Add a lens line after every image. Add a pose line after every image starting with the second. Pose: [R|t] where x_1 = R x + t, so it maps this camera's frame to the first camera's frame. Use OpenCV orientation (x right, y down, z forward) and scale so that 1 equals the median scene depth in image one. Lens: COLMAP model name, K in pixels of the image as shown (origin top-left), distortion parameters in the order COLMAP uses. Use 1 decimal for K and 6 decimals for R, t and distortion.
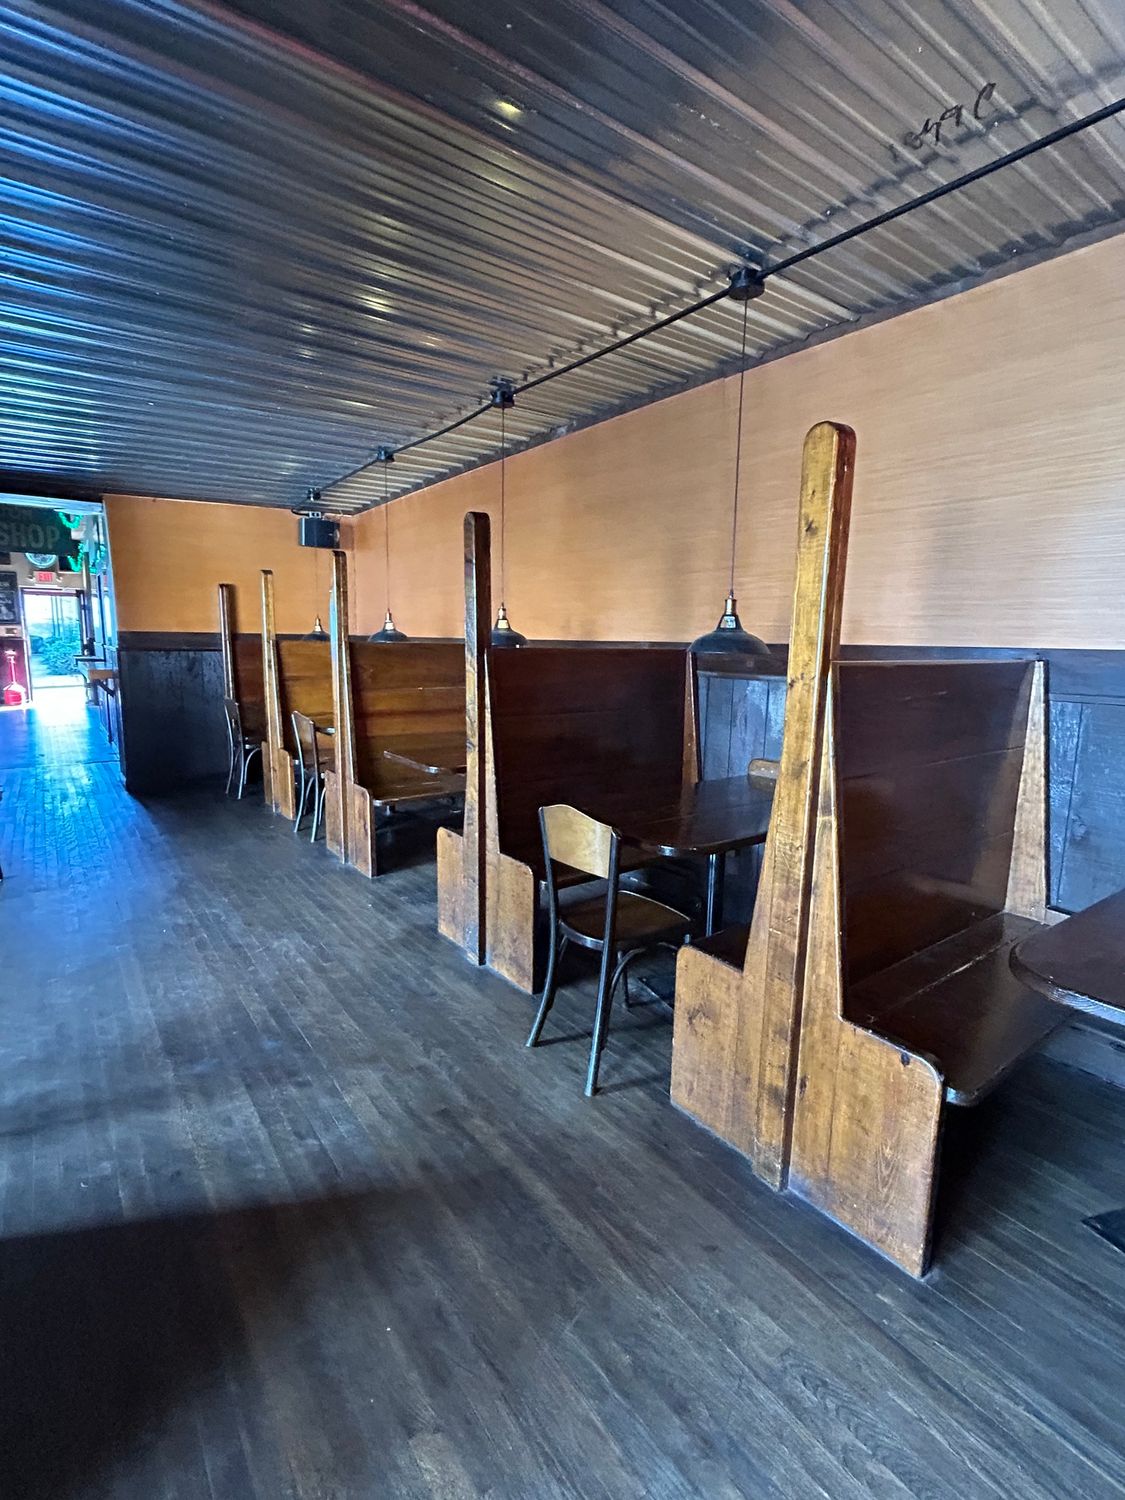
lens RADIAL K [[714.1, 0, 564.6], [0, 714.1, 740.6], [0, 0, 1]] dist [0.000005, 0.001119]
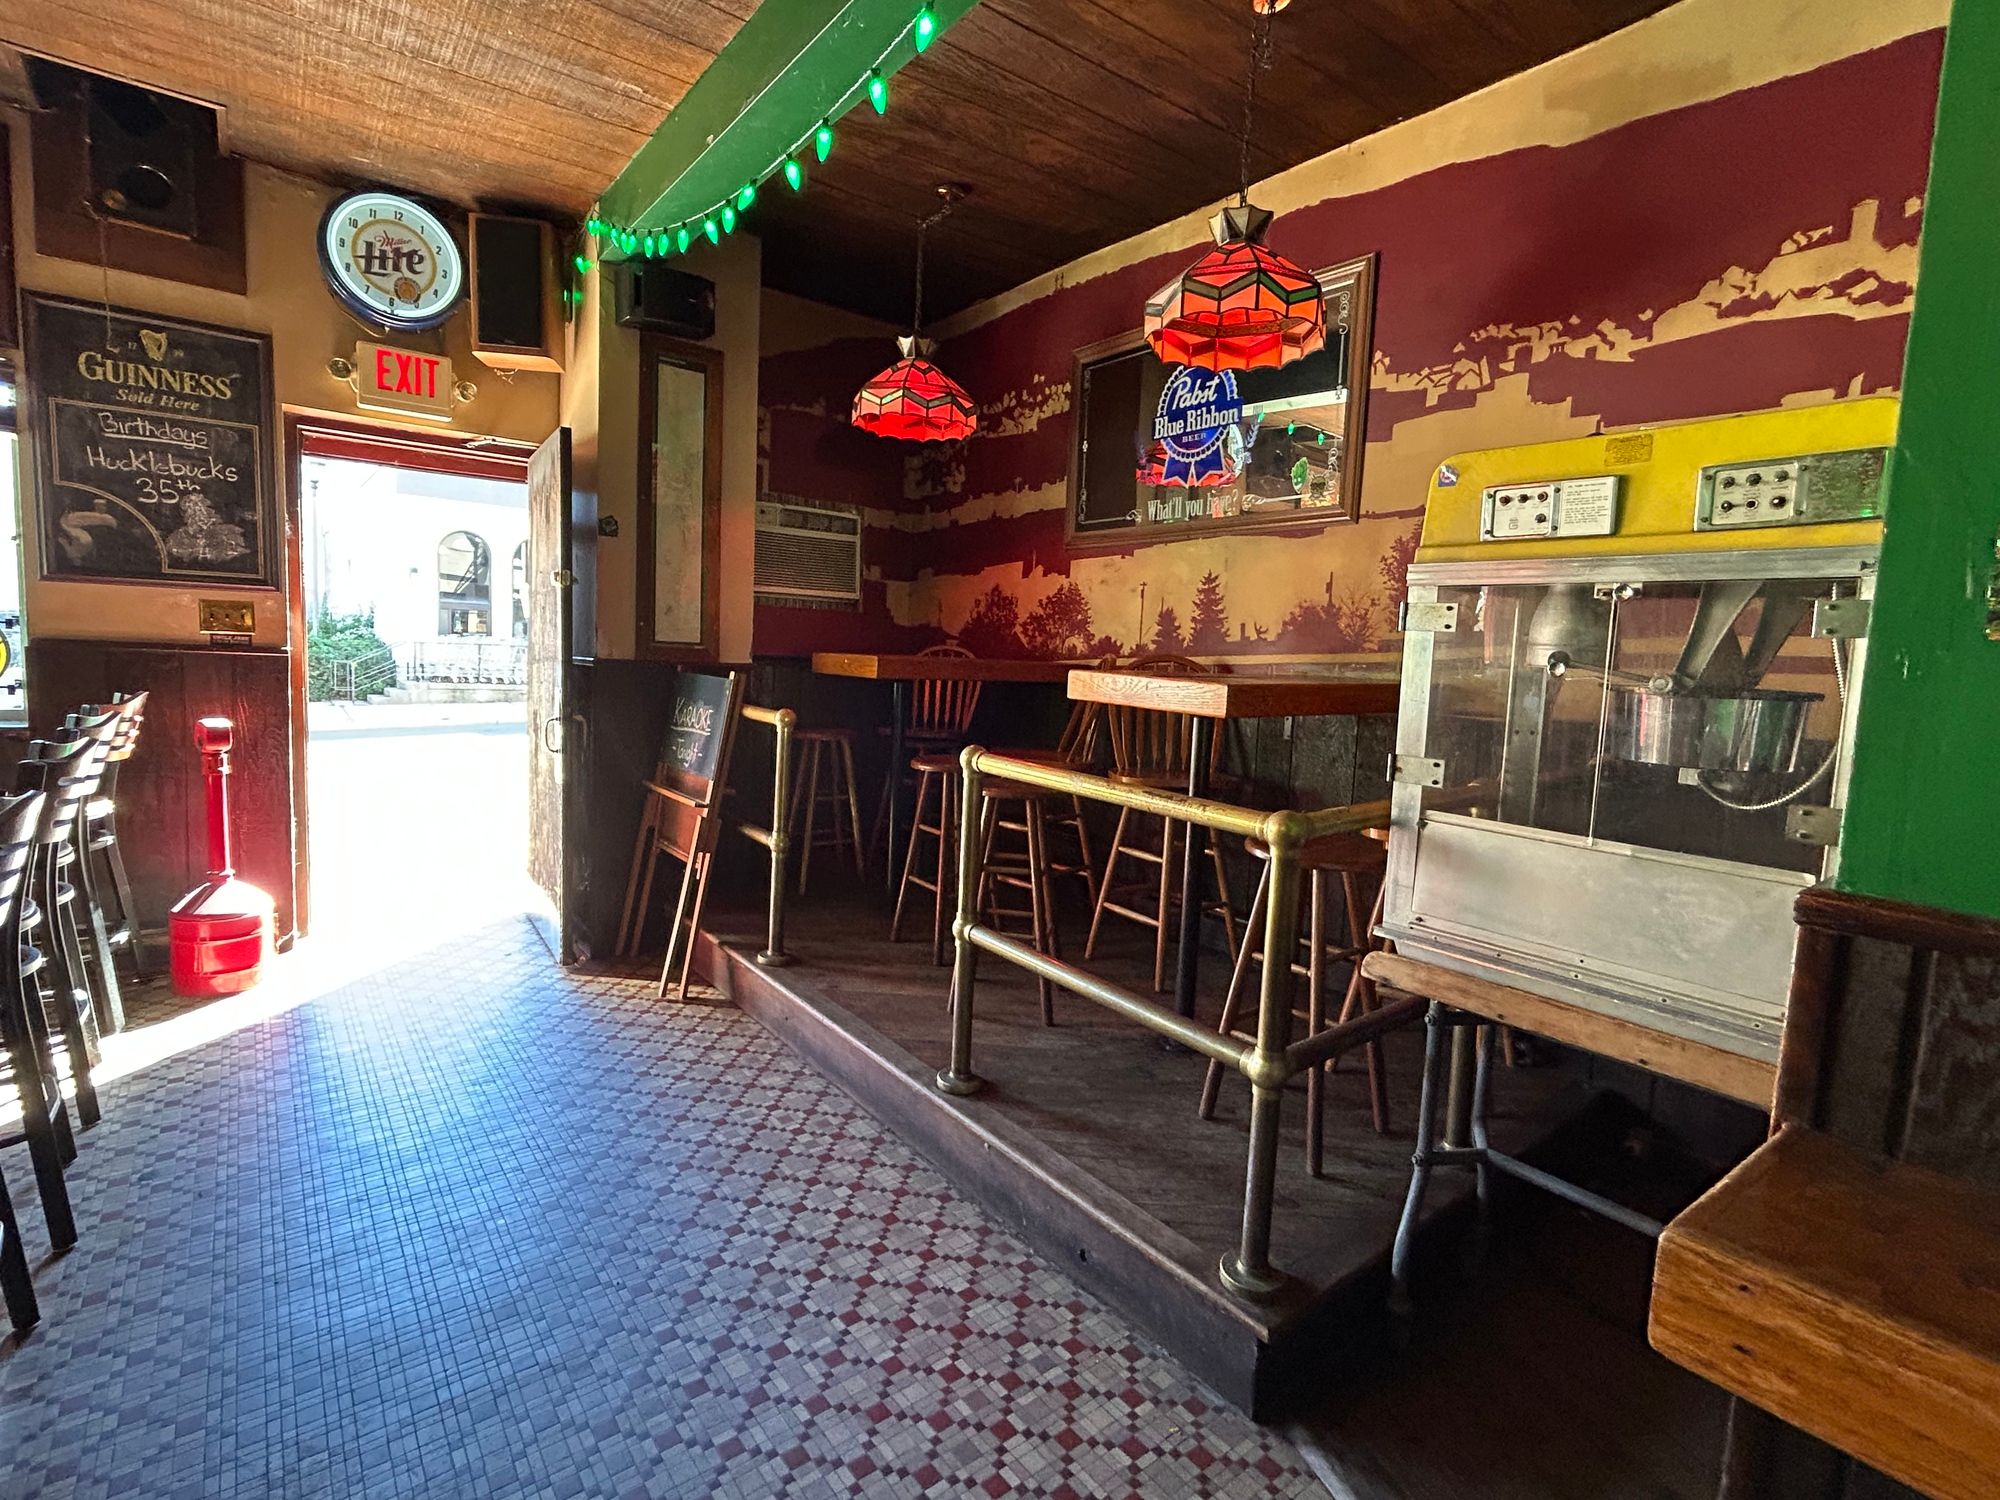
lens RADIAL K [[952.2, 0, 999.6], [0, 952.2, 746.9], [0, 0, 1]] dist [0.000005, 0.001119]
pose [[0.998983, 0.030337, 0.033368, -1.123387], [-0.029037, 0.998825, -0.038790, -0.223195], [-0.034506, 0.037781, 0.998690, 1.441394]]
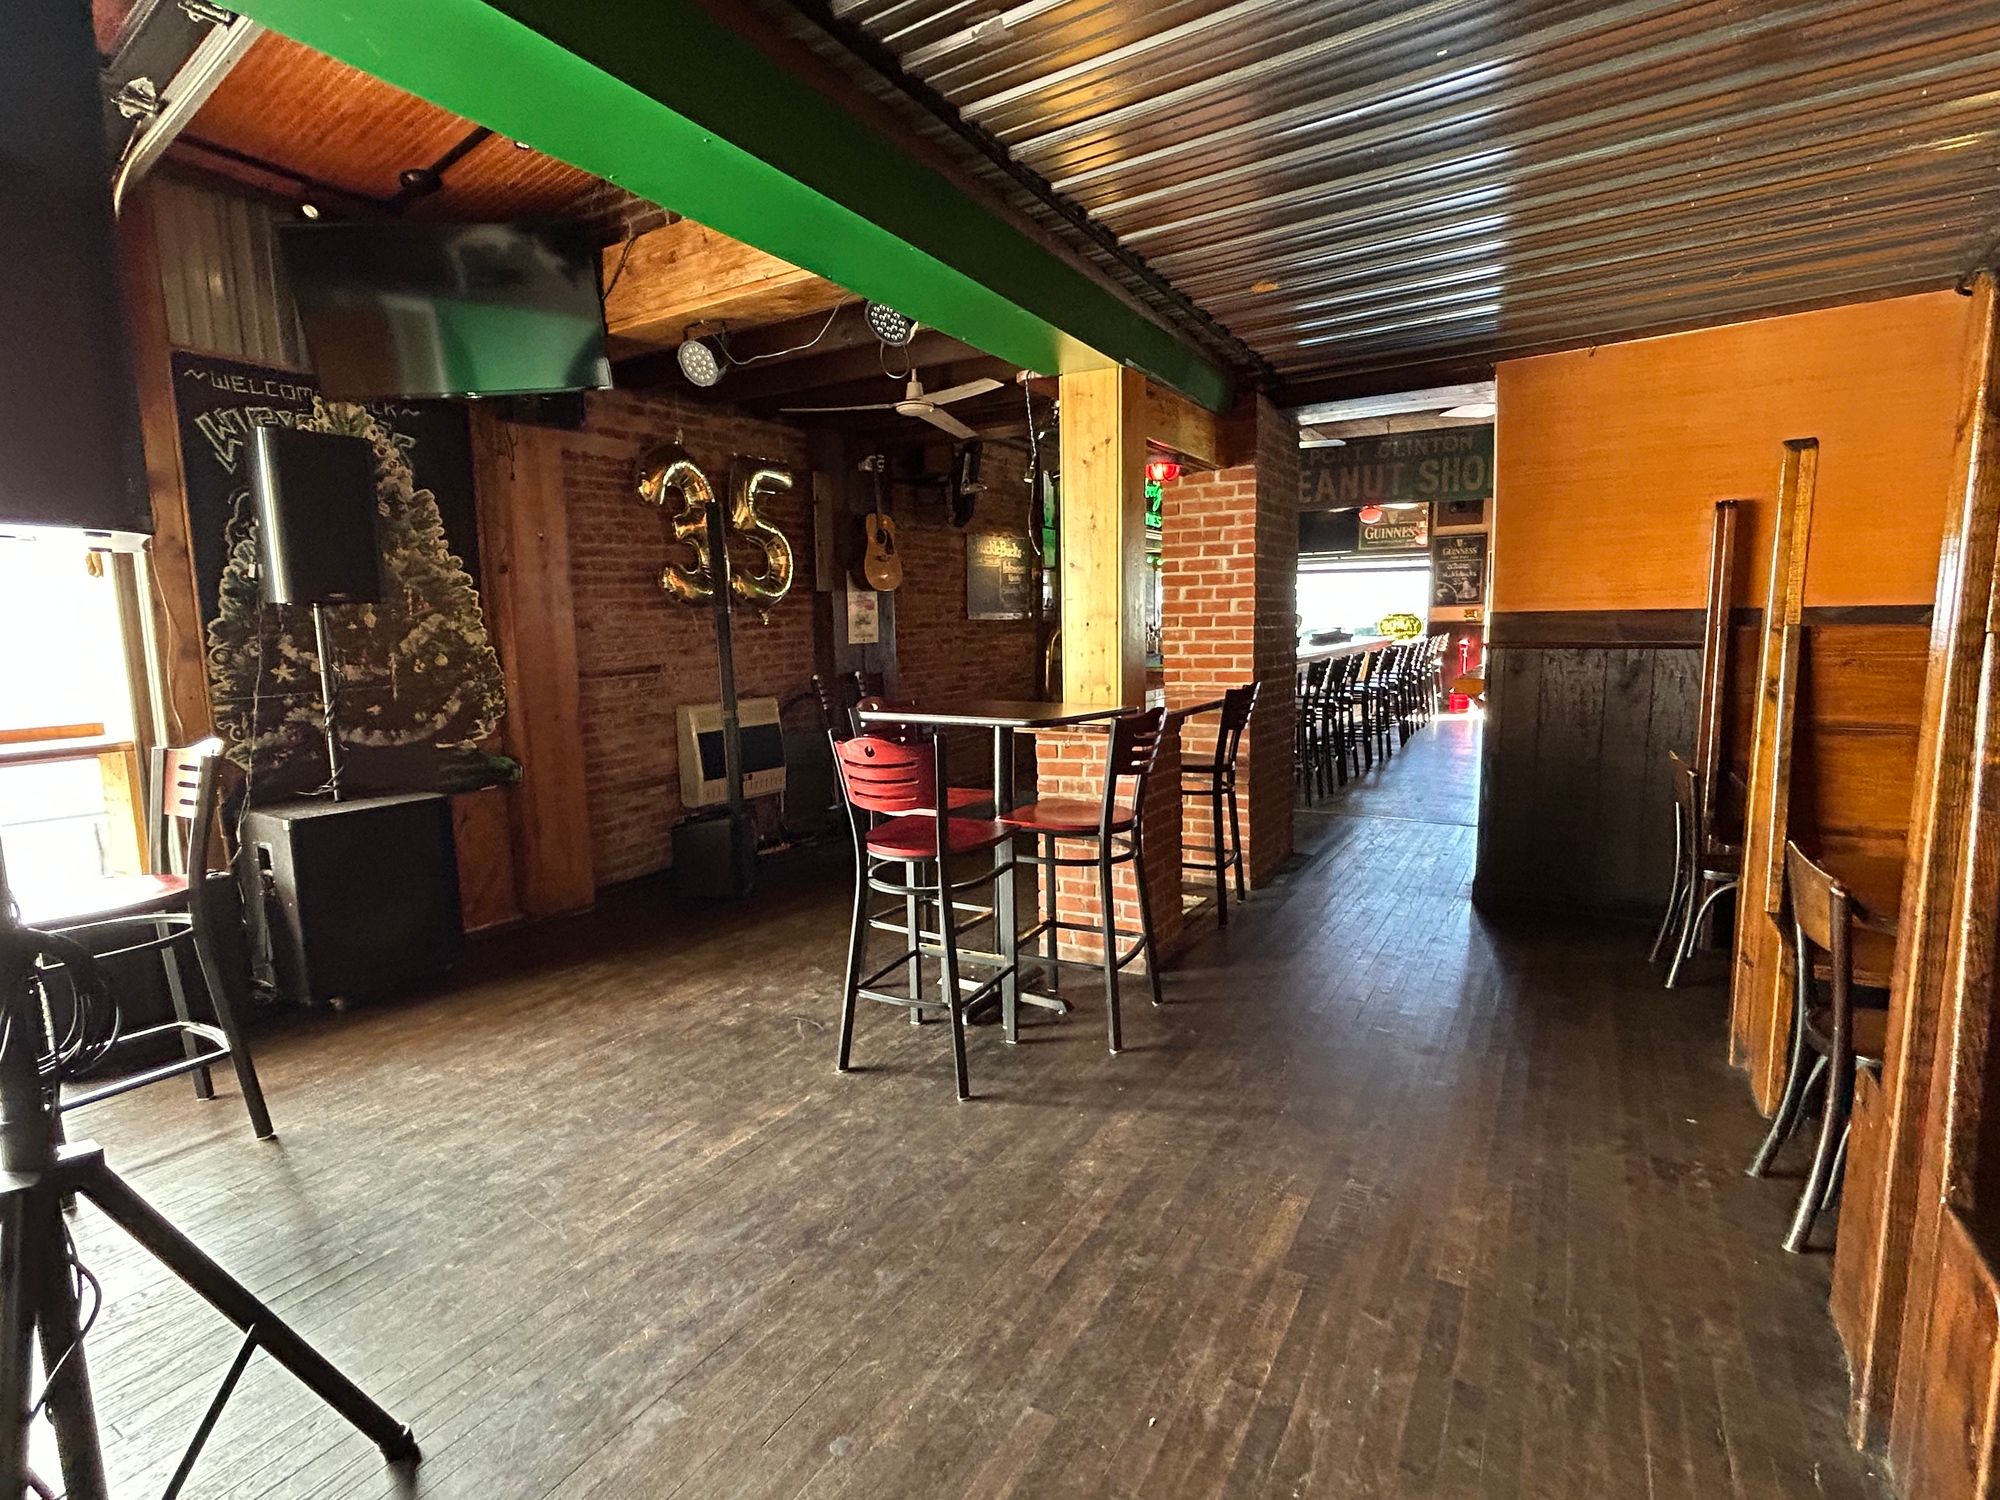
lens RADIAL K [[952.2, 0, 1004.6], [0, 952.2, 751.0], [0, 0, 1]] dist [0.000005, 0.001119]
pose [[0.387930, 0.103125, -0.915901, -0.084730], [-0.105558, 0.992153, 0.067001, -0.053650], [0.915624, 0.070689, 0.395772, 0.351607]]
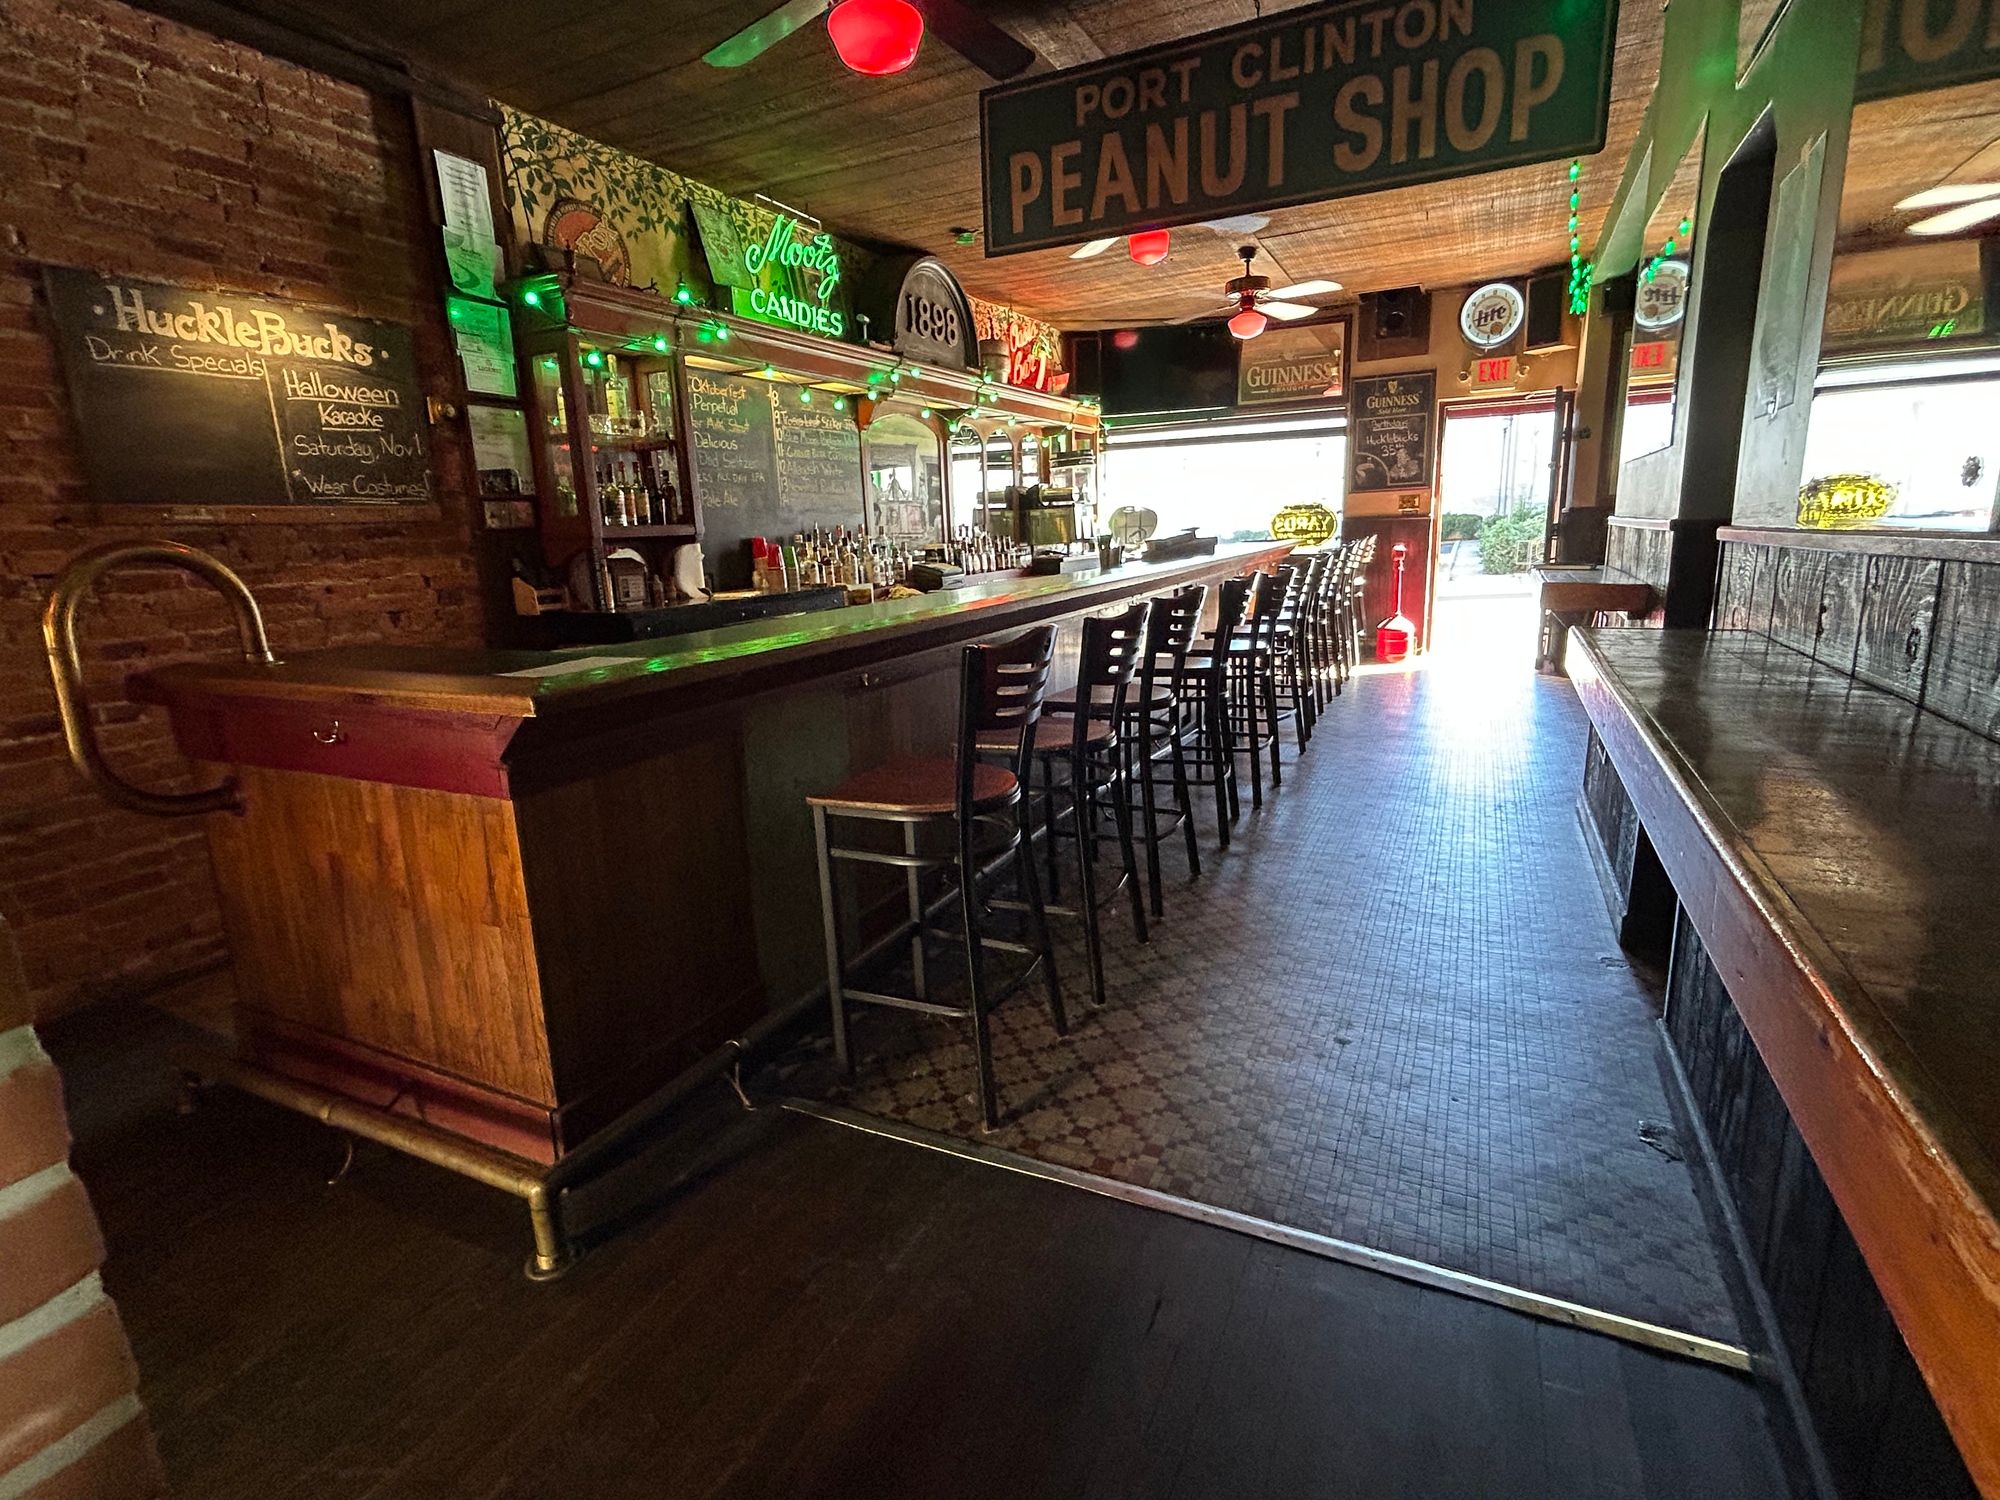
lens RADIAL K [[952.2, 0, 998.7], [0, 952.2, 742.1], [0, 0, 1]] dist [0.000005, 0.001119]
pose [[0.463006, 0.160319, -0.871736, -0.658766], [-0.077461, 0.987062, 0.140386, -0.128784], [0.882964, 0.002526, 0.469434, 0.938118]]
